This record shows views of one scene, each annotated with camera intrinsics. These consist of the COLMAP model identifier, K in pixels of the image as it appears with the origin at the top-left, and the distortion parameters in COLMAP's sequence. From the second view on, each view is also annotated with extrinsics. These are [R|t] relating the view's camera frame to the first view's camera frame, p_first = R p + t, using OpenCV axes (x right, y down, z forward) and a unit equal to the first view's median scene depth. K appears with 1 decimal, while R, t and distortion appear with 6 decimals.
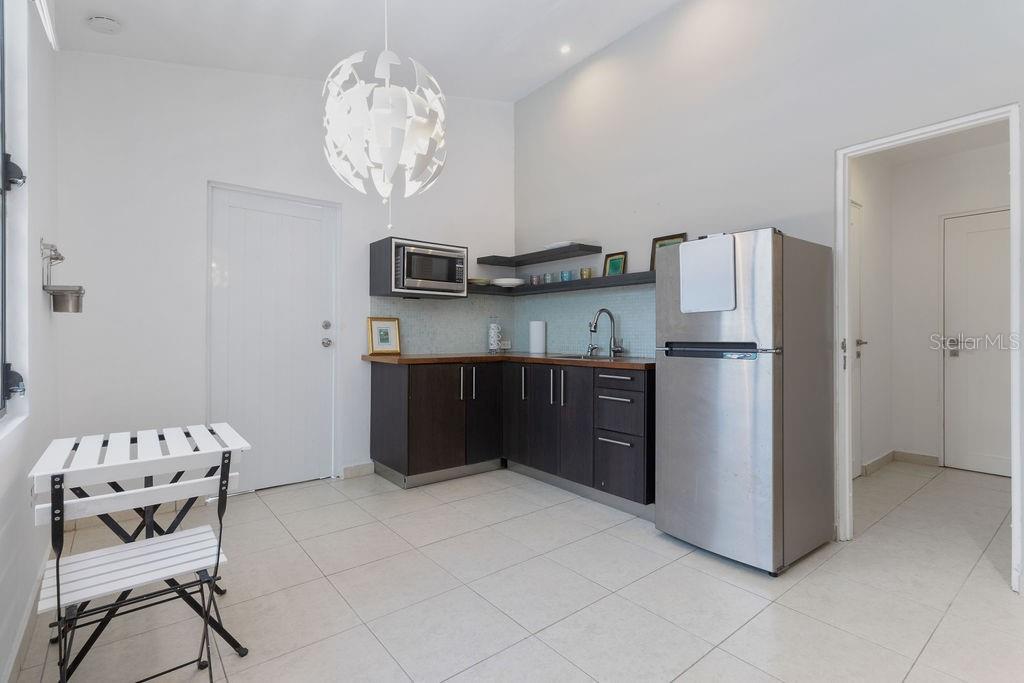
lens RADIAL K [[488.0, 0, 512.0], [0, 488.0, 347.8], [0, 0, 1]] dist [0.010524, -0.001226]
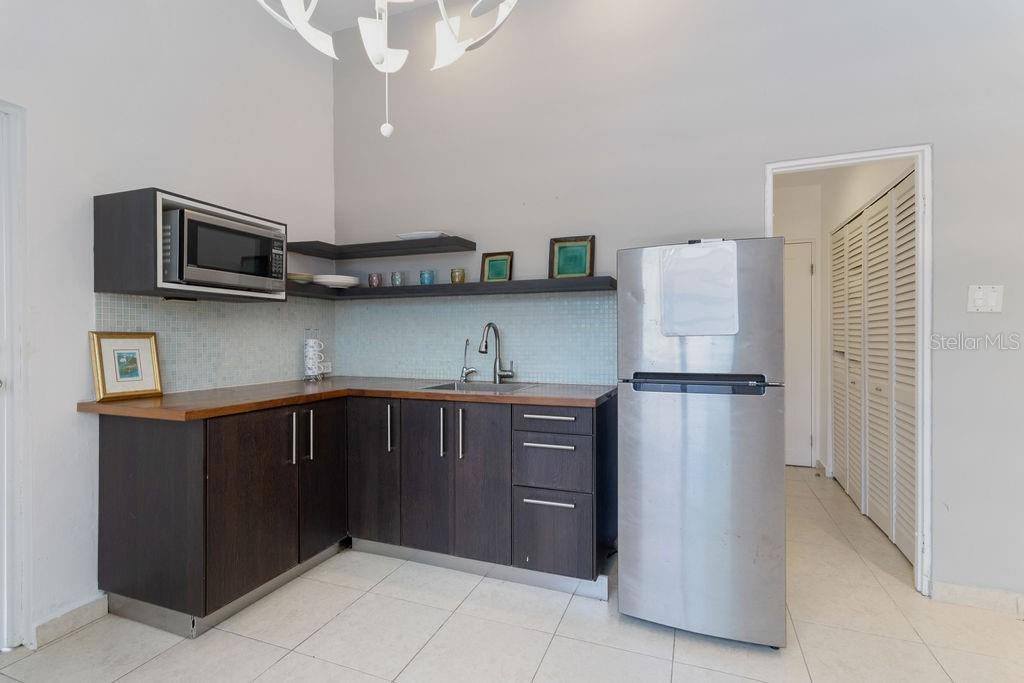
lens RADIAL K [[488.0, 0, 512.0], [0, 488.0, 347.8], [0, 0, 1]] dist [0.010524, -0.001226]
pose [[0.863079, -0.014314, 0.504866, -0.168574], [0.016918, 0.999857, -0.000573, -0.036926], [-0.504786, 0.009036, 0.863197, 0.295454]]
